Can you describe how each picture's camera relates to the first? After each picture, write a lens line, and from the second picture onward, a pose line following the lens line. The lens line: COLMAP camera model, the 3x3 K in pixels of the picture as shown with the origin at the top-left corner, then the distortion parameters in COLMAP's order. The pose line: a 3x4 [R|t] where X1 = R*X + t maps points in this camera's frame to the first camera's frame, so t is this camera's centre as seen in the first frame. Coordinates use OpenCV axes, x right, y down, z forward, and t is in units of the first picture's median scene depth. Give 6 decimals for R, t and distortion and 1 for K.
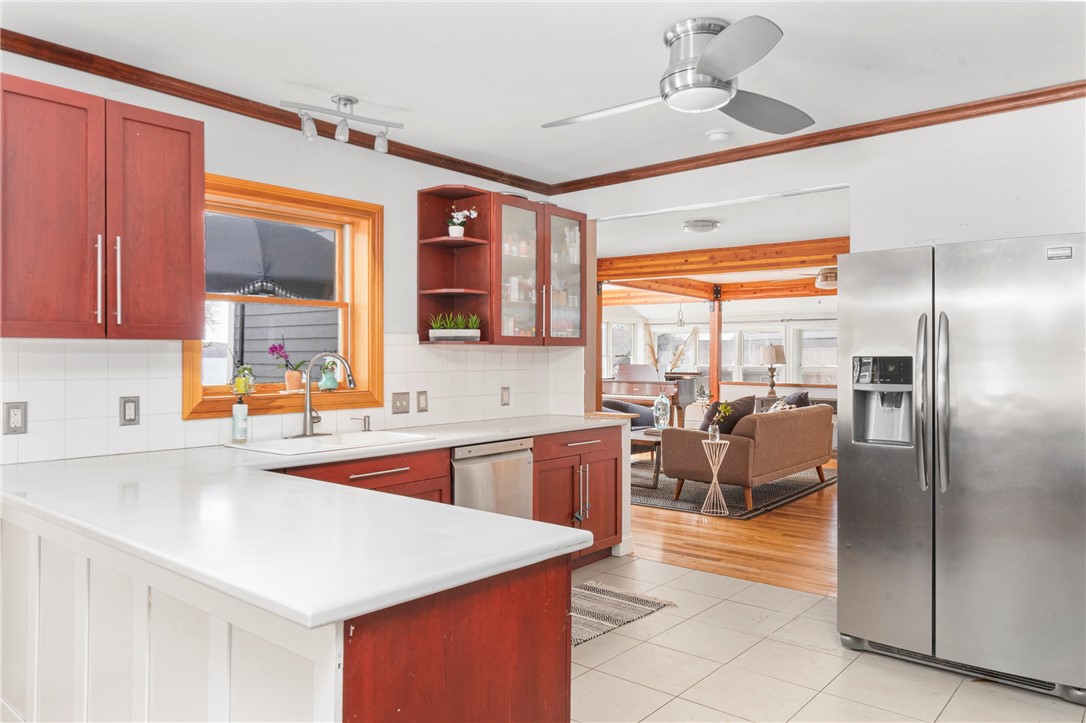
lens RADIAL K [[751.2, 0, 541.1], [0, 751.2, 356.0], [0, 0, 1]] dist [0.006900, -0.001800]
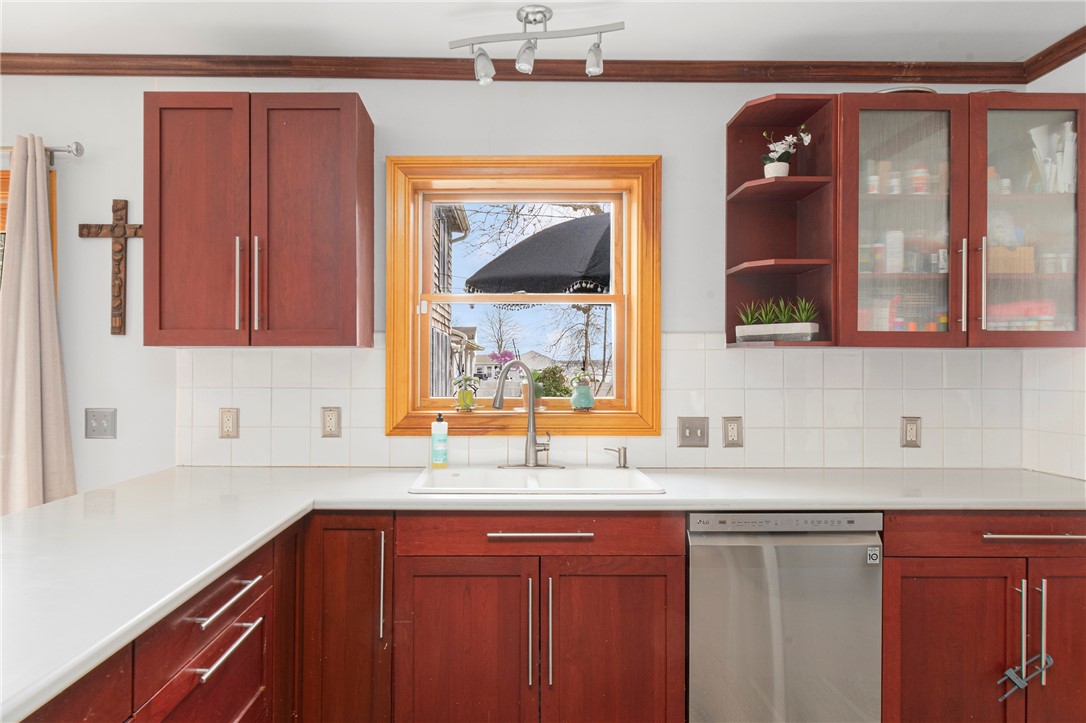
lens RADIAL K [[678.1, 0, 537.7], [0, 678.1, 365.8], [0, 0, 1]] dist [0.000170, -0.002952]
pose [[0.646385, 0.000819, -0.763011, 0.200931], [-0.001656, 0.999999, -0.000330, 0.001325], [0.763009, 0.001477, 0.646386, 0.472708]]
